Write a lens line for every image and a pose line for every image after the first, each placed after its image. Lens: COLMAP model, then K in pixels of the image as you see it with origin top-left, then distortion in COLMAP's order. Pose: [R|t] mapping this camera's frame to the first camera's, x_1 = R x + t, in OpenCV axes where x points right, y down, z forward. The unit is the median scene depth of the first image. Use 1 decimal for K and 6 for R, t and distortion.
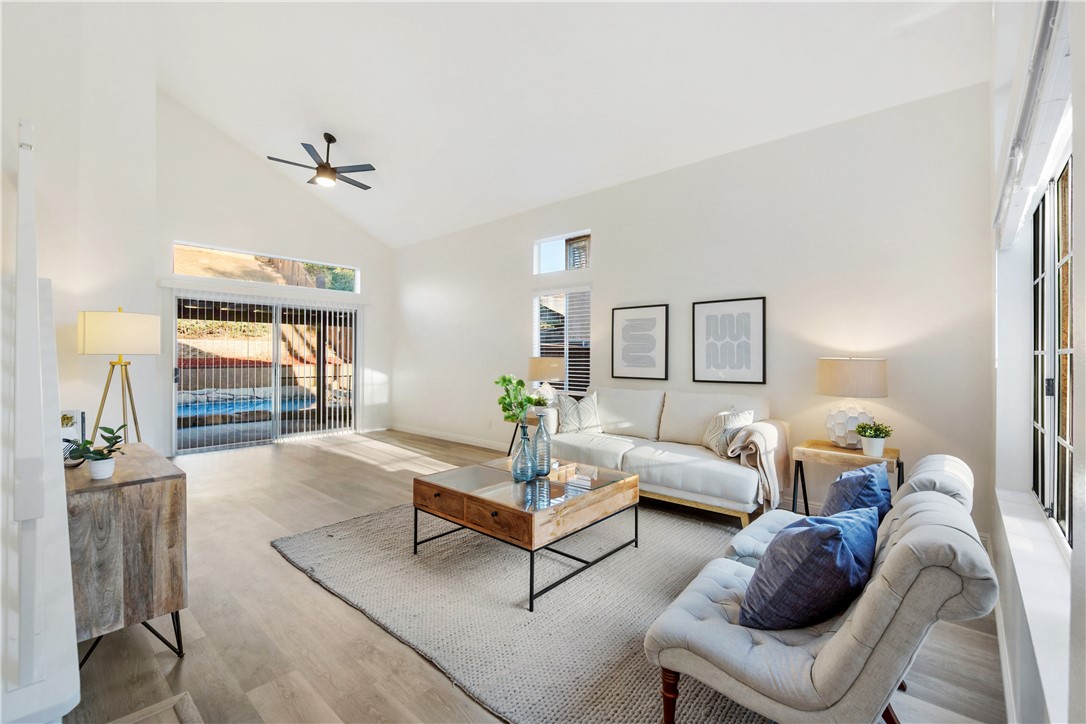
lens RADIAL K [[468.6, 0, 546.1], [0, 468.6, 355.0], [0, 0, 1]] dist [0.013395, -0.009964]
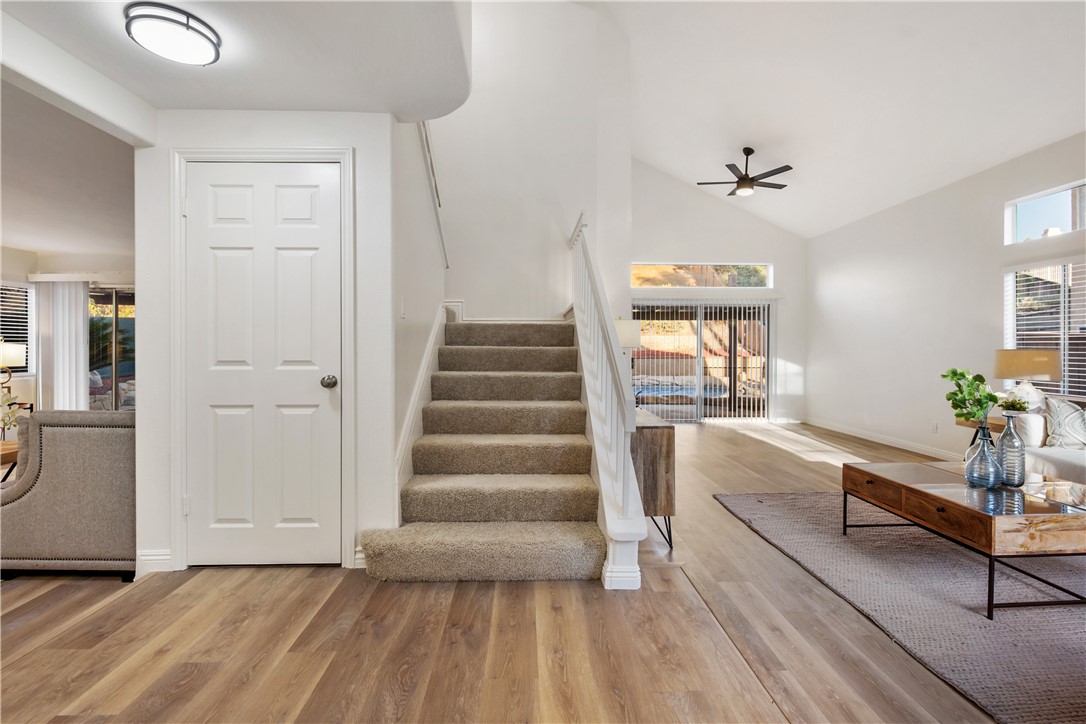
lens RADIAL K [[475.0, 0, 542.3], [0, 475.0, 350.6], [0, 0, 1]] dist [0.013651, -0.011967]
pose [[0.691020, 0.000865, -0.722835, 0.018930], [0.003401, 0.999984, 0.004448, 0.000157], [0.722828, -0.005532, 0.691006, -0.161188]]
